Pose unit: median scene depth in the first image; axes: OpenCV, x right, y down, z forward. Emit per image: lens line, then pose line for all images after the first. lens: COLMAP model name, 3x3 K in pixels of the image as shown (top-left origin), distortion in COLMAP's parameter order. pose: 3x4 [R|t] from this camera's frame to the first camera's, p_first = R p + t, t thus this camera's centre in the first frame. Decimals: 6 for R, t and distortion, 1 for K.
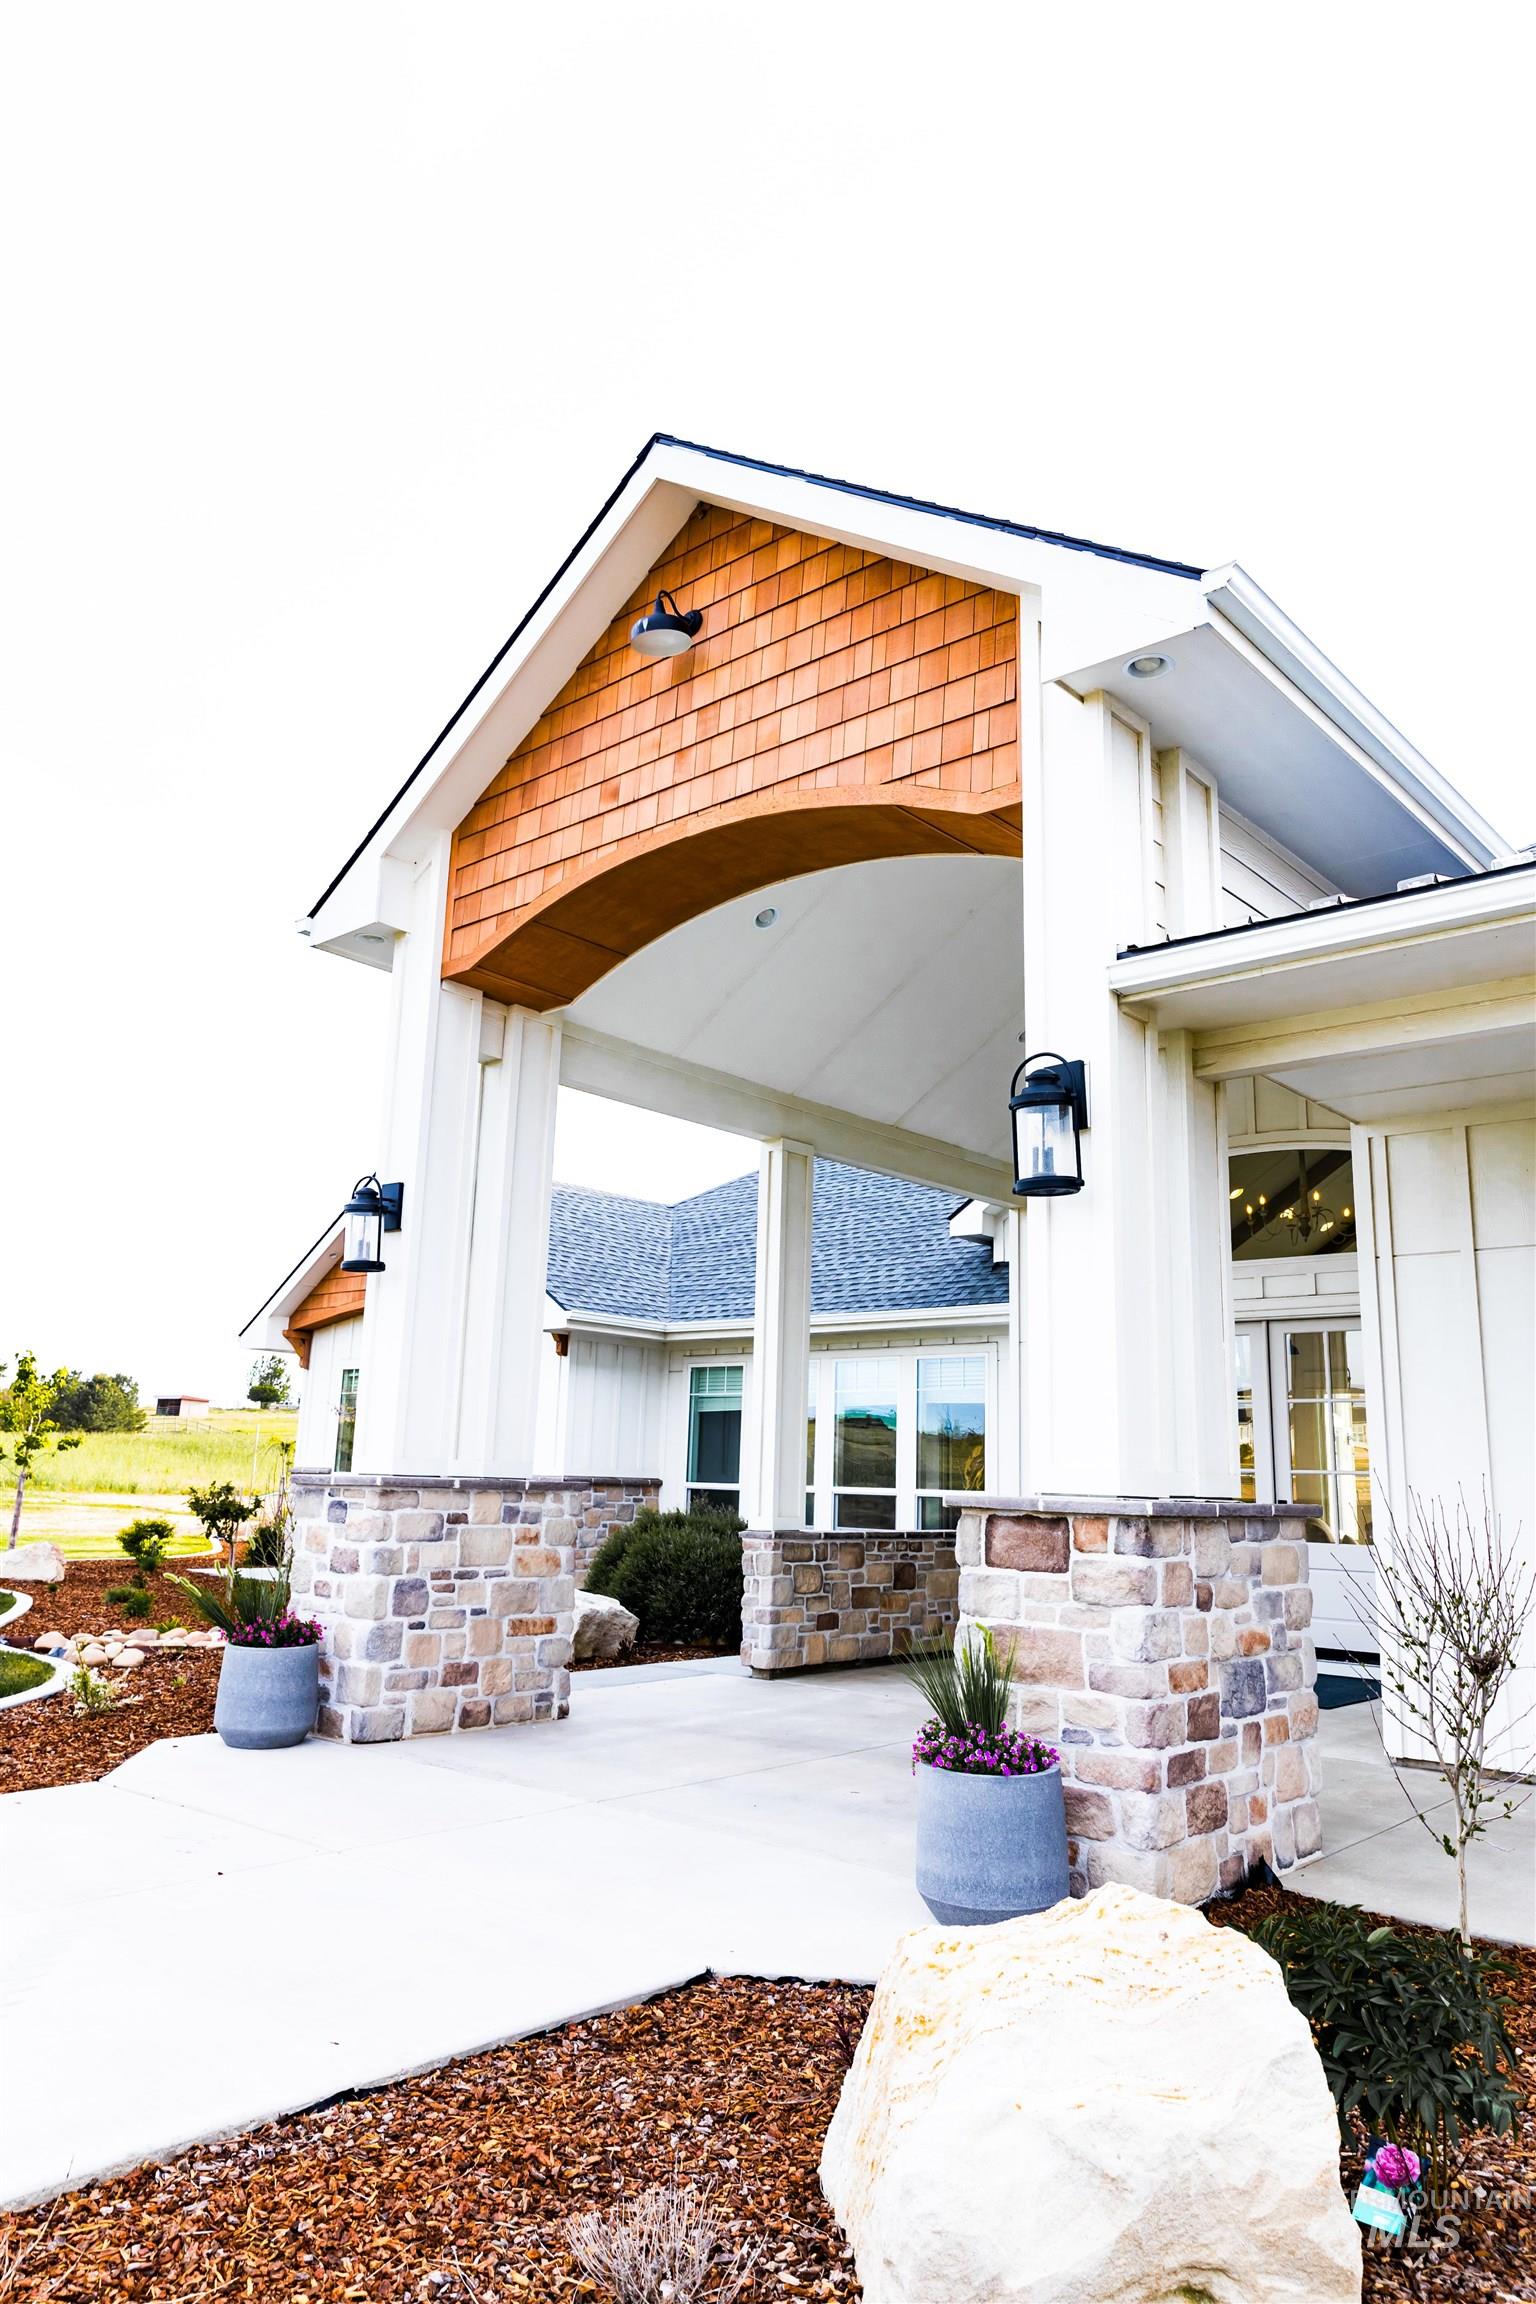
lens RADIAL K [[1549.0, 0, 765.5], [0, 1549.0, 1150.6], [0, 0, 1]] dist [-0.001875, -0.000329]
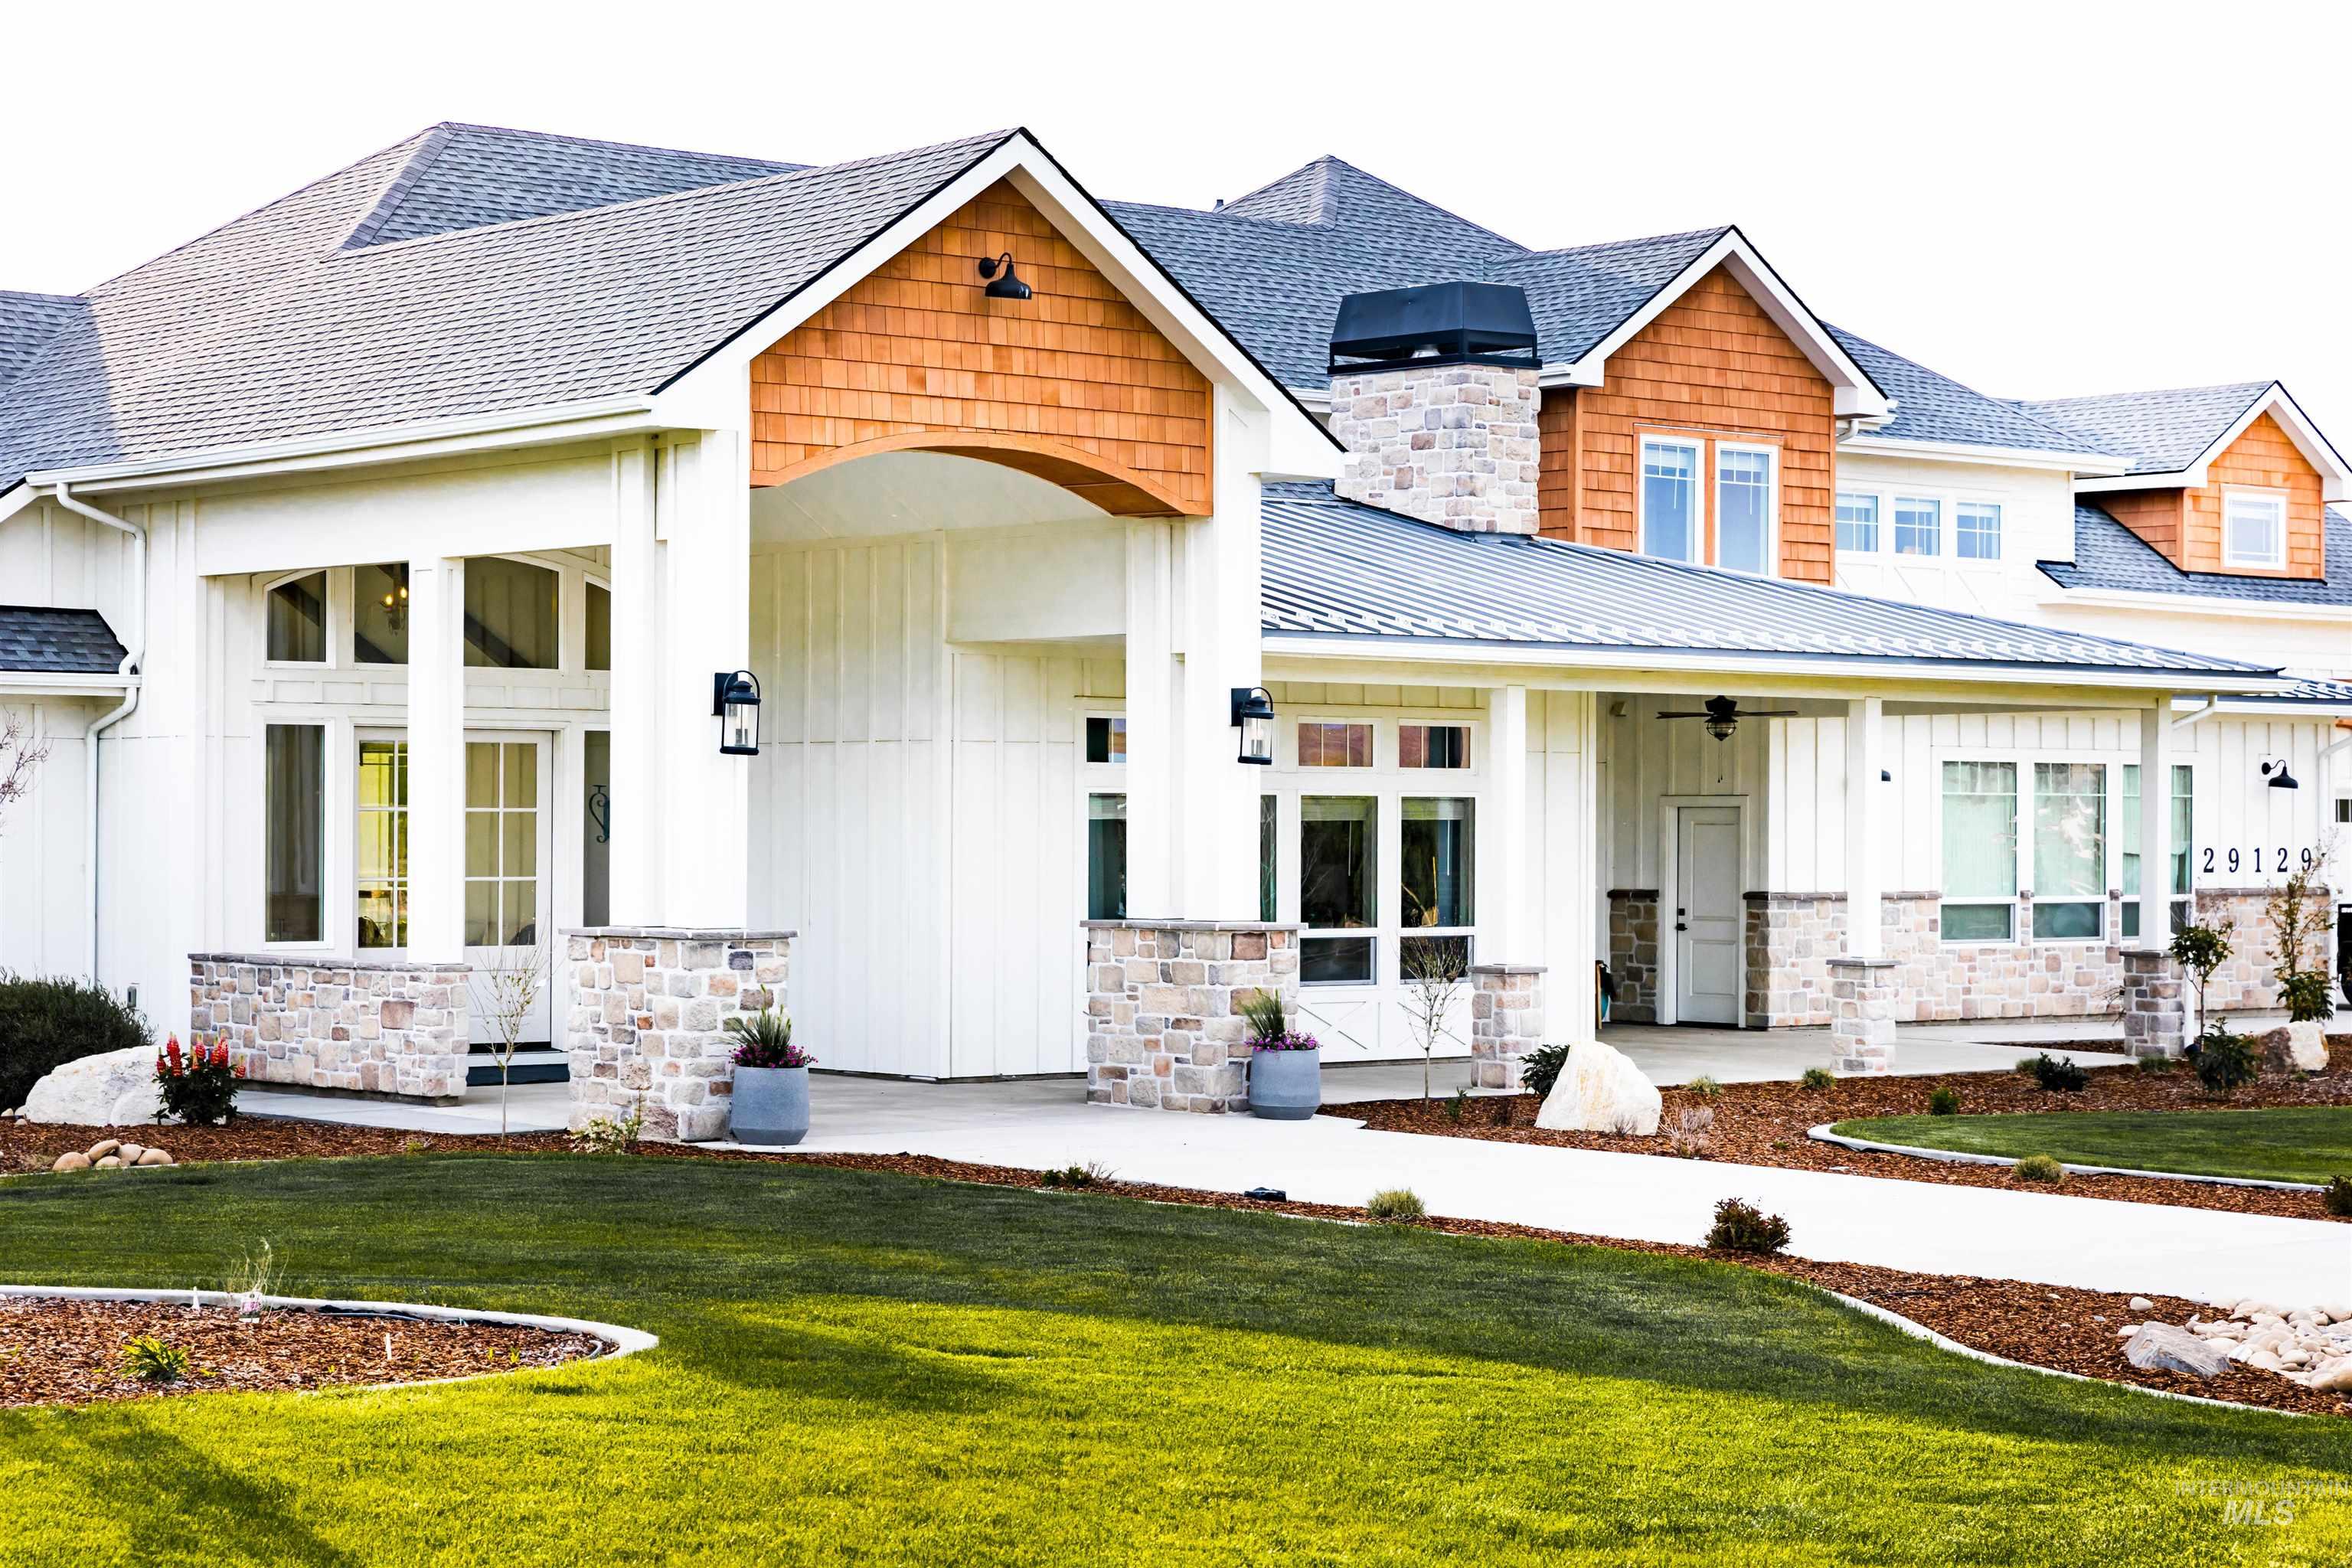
lens RADIAL K [[4640.1, 0, 1175.4], [0, 4640.1, 784.4], [0, 0, 1]] dist [-0.182402, 0.000000]
pose [[0.132031, -0.024544, 0.990942, -3.882211], [-0.213758, 0.975467, 0.052641, -0.160686], [-0.967923, -0.218772, 0.123545, 0.285335]]
